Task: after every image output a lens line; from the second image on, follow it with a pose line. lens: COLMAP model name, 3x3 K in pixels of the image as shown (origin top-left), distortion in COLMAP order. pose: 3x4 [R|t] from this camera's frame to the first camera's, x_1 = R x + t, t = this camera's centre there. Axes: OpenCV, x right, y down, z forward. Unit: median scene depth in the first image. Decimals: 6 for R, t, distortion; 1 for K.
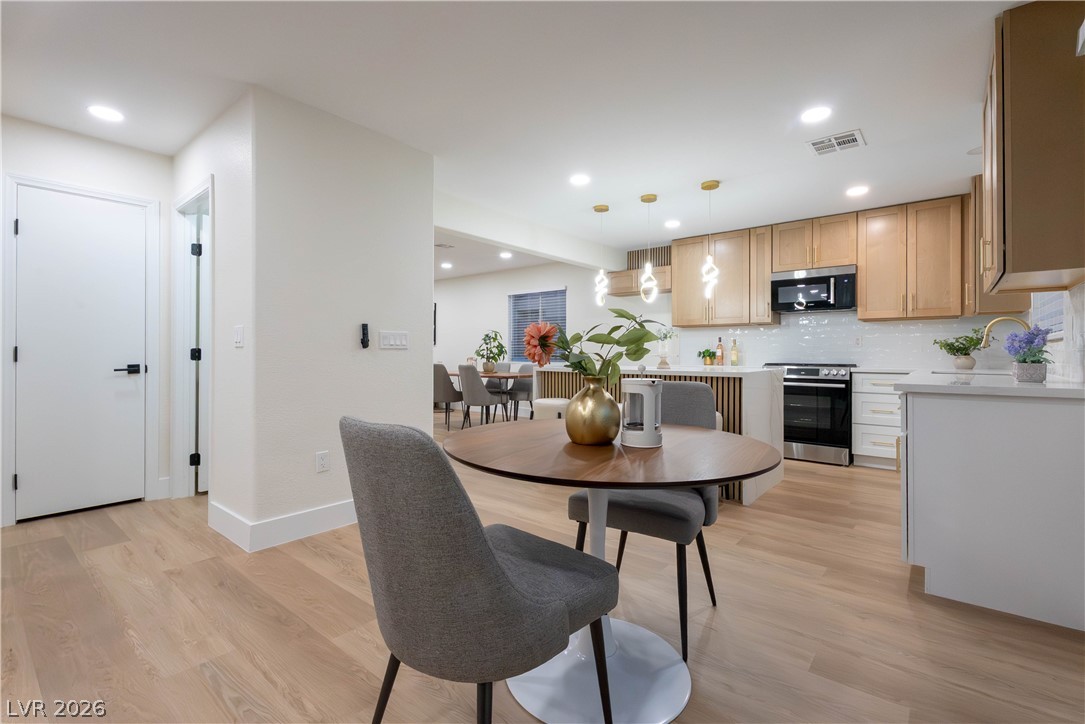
lens RADIAL K [[482.8, 0, 540.5], [0, 482.8, 355.6], [0, 0, 1]] dist [0.001156, 0.000133]
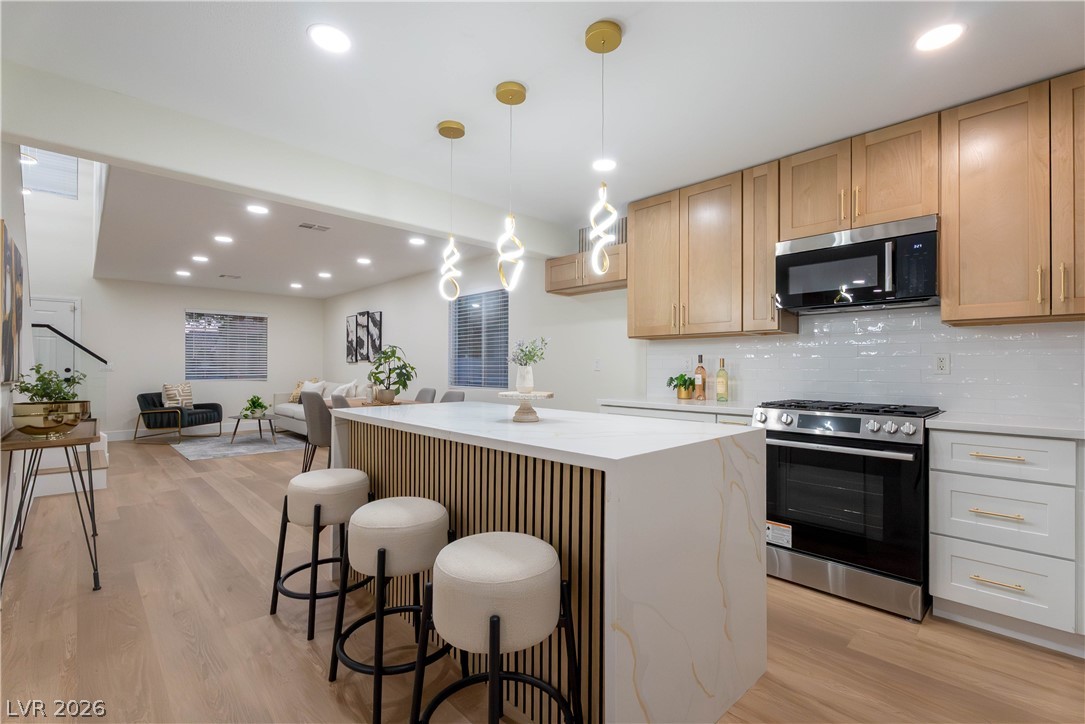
lens RADIAL K [[481.7, 0, 546.0], [0, 481.7, 367.3], [0, 0, 1]] dist [-0.001615, -0.000408]
pose [[0.994420, 0.001128, -0.105490, 0.275748], [-0.001670, 0.999986, -0.005044, -0.021645], [0.105483, 0.005192, 0.994408, 0.421449]]
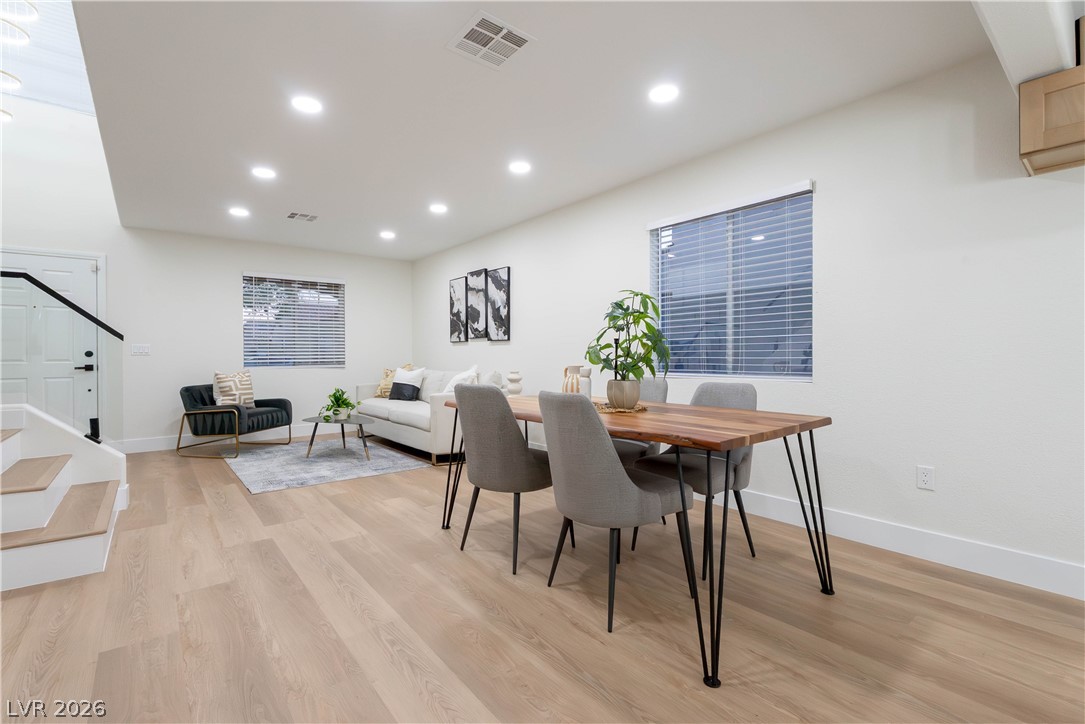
lens RADIAL K [[482.8, 0, 540.5], [0, 482.8, 355.6], [0, 0, 1]] dist [0.001156, 0.000133]
pose [[0.980690, -0.006944, -0.195448, -0.131741], [0.006171, 0.999971, -0.004565, -0.004560], [0.195474, 0.003271, 0.980703, 0.857995]]
